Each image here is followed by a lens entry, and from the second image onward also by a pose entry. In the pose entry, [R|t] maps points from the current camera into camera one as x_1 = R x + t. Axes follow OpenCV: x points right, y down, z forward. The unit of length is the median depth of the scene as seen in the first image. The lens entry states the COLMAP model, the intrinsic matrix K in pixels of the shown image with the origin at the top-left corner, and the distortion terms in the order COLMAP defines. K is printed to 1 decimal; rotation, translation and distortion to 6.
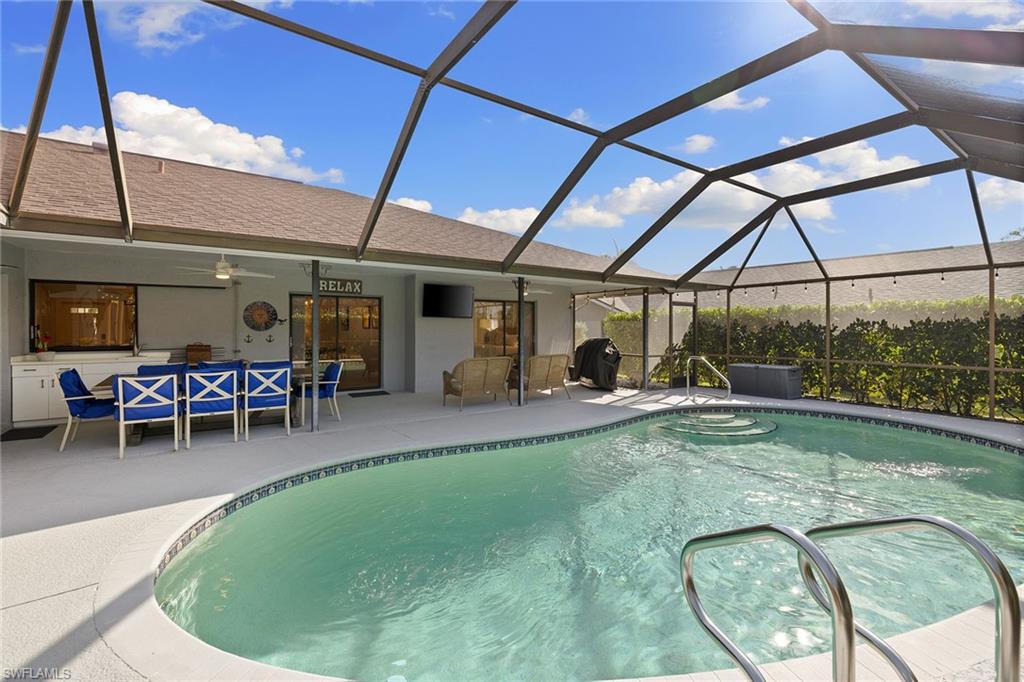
lens RADIAL K [[433.6, 0, 502.4], [0, 433.6, 309.9], [0, 0, 1]] dist [-0.003773, -0.000180]
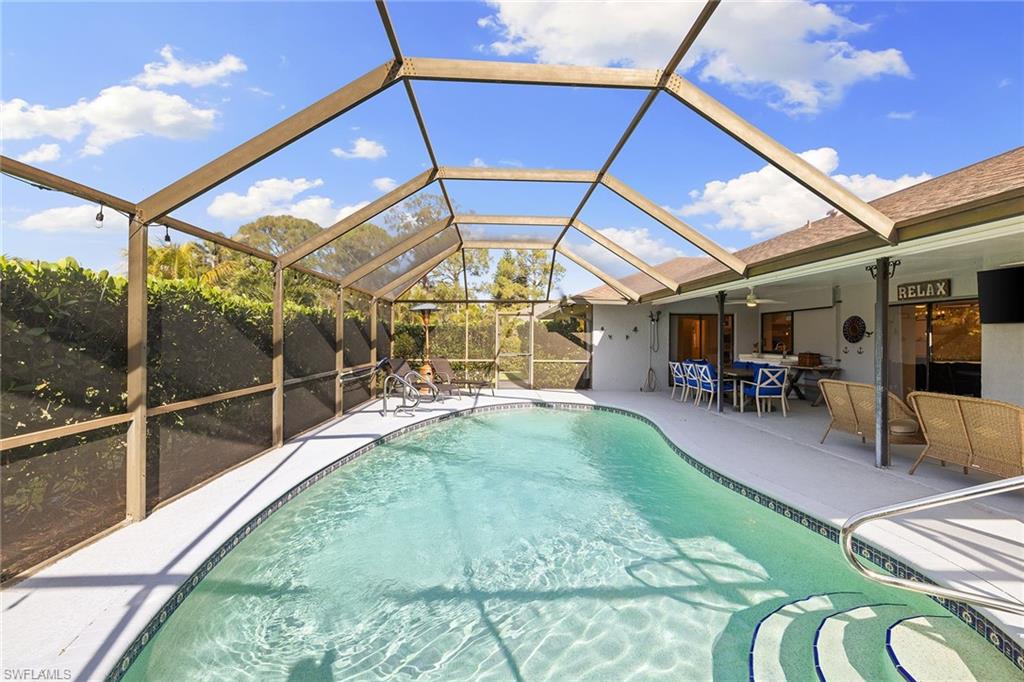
lens RADIAL K [[426.3, 0, 506.6], [0, 426.3, 329.6], [0, 0, 1]] dist [-0.005915, -0.000038]
pose [[-0.516690, -0.020453, -0.855928, 0.769076], [0.026835, 0.998837, -0.040067, 0.032331], [0.855752, -0.043671, -0.515540, 0.782315]]
